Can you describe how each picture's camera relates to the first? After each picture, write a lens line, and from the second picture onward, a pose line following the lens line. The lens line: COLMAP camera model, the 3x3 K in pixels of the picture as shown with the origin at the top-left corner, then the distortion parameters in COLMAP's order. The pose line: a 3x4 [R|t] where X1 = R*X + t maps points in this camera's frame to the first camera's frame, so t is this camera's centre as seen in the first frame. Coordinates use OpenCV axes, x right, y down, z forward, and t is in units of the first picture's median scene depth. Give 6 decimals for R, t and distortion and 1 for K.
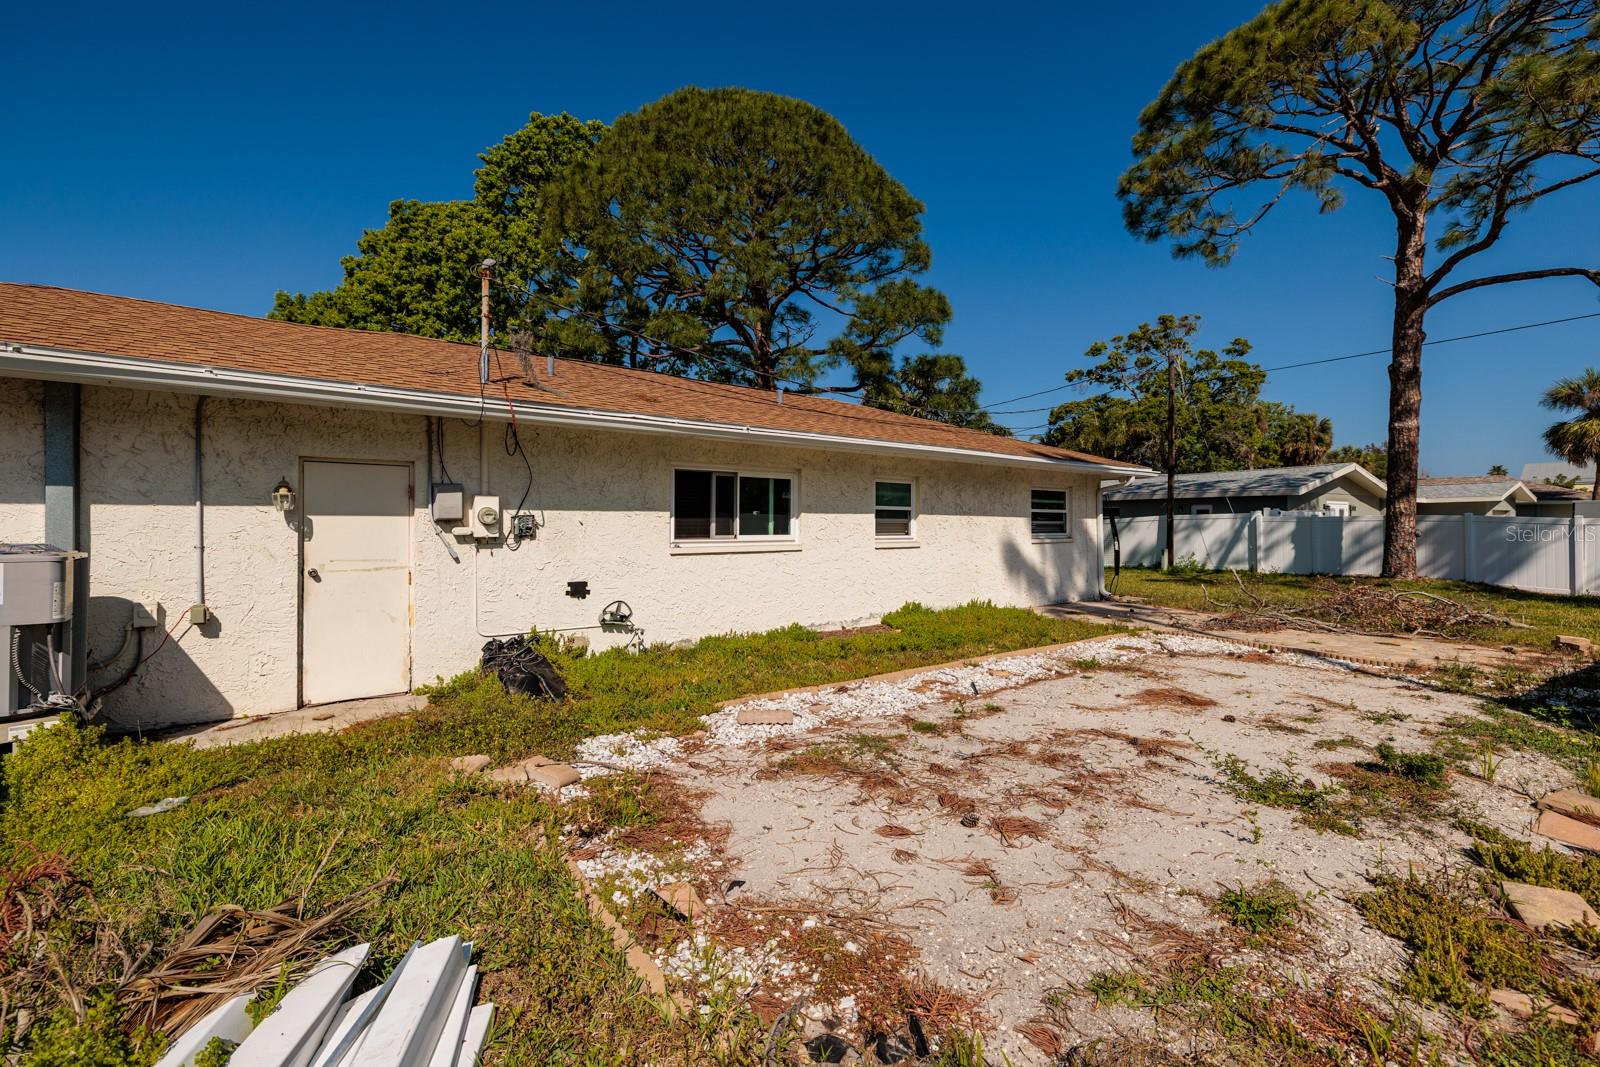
lens RADIAL K [[686.3, 0, 793.6], [0, 686.3, 527.8], [0, 0, 1]] dist [0.001570, 0.000149]
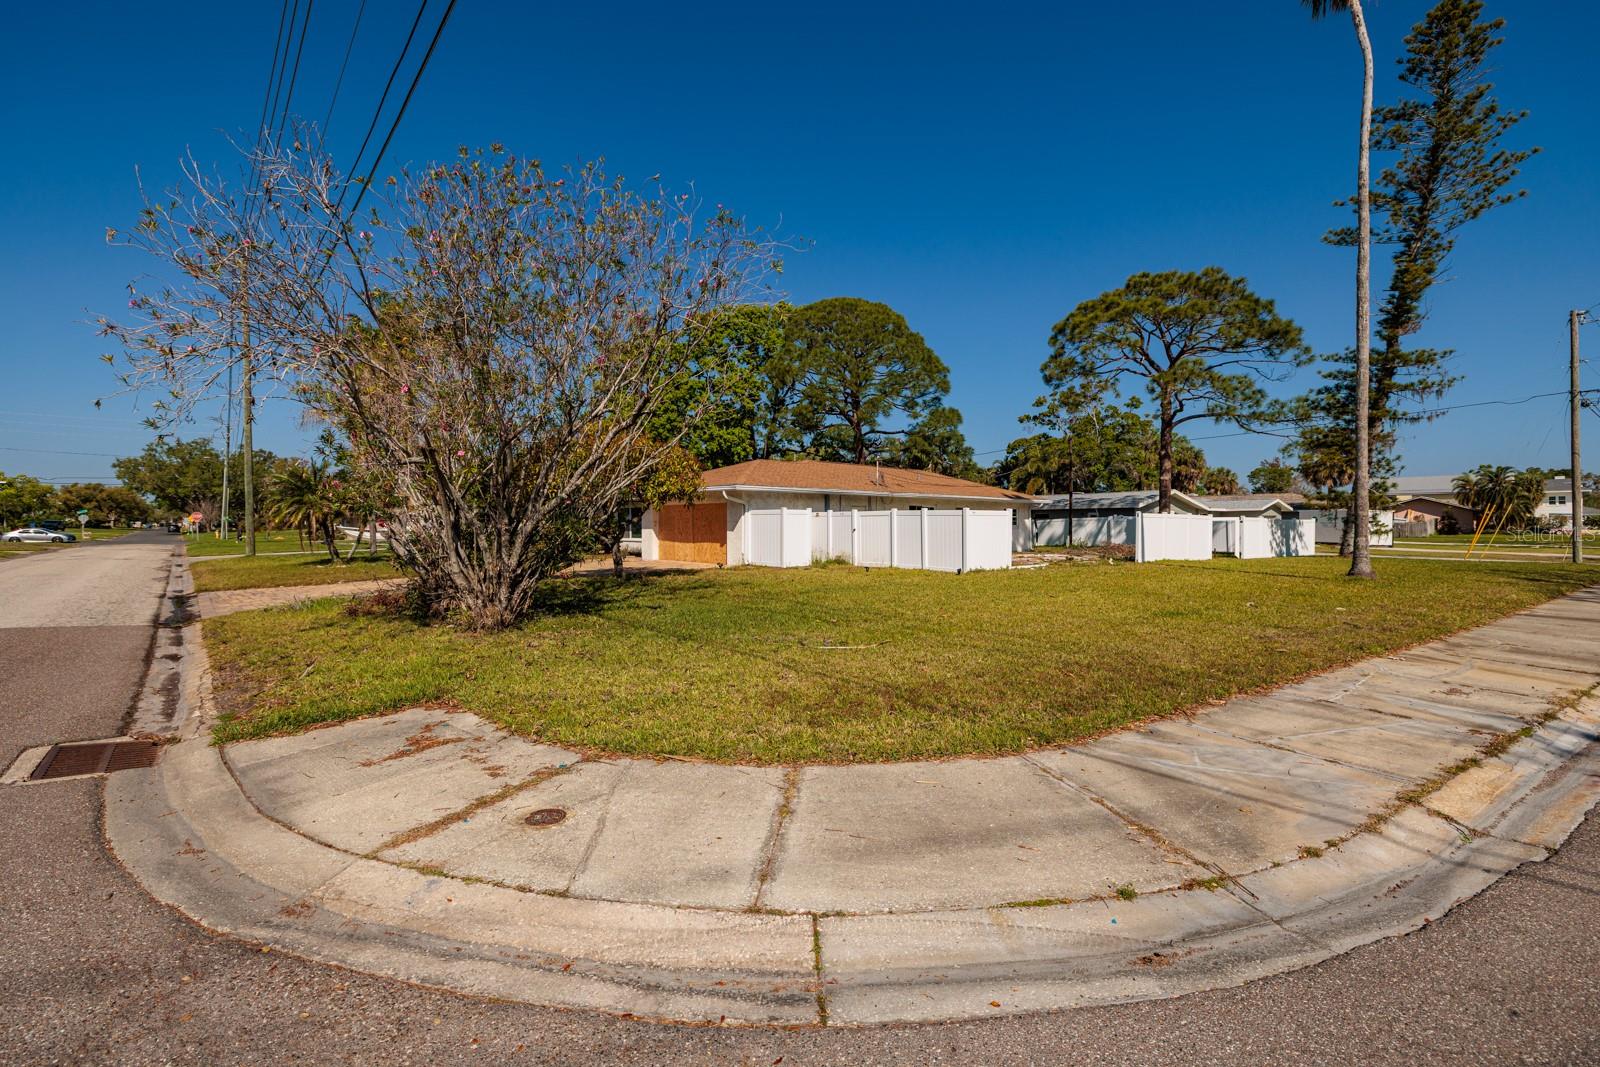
lens RADIAL K [[686.3, 0, 805.2], [0, 686.3, 530.8], [0, 0, 1]] dist [0.001570, 0.000149]
pose [[0.997267, -0.001570, 0.073859, -0.299566], [0.001616, 0.999999, -0.000569, 0.015446], [-0.073858, 0.000687, 0.997269, -0.773293]]
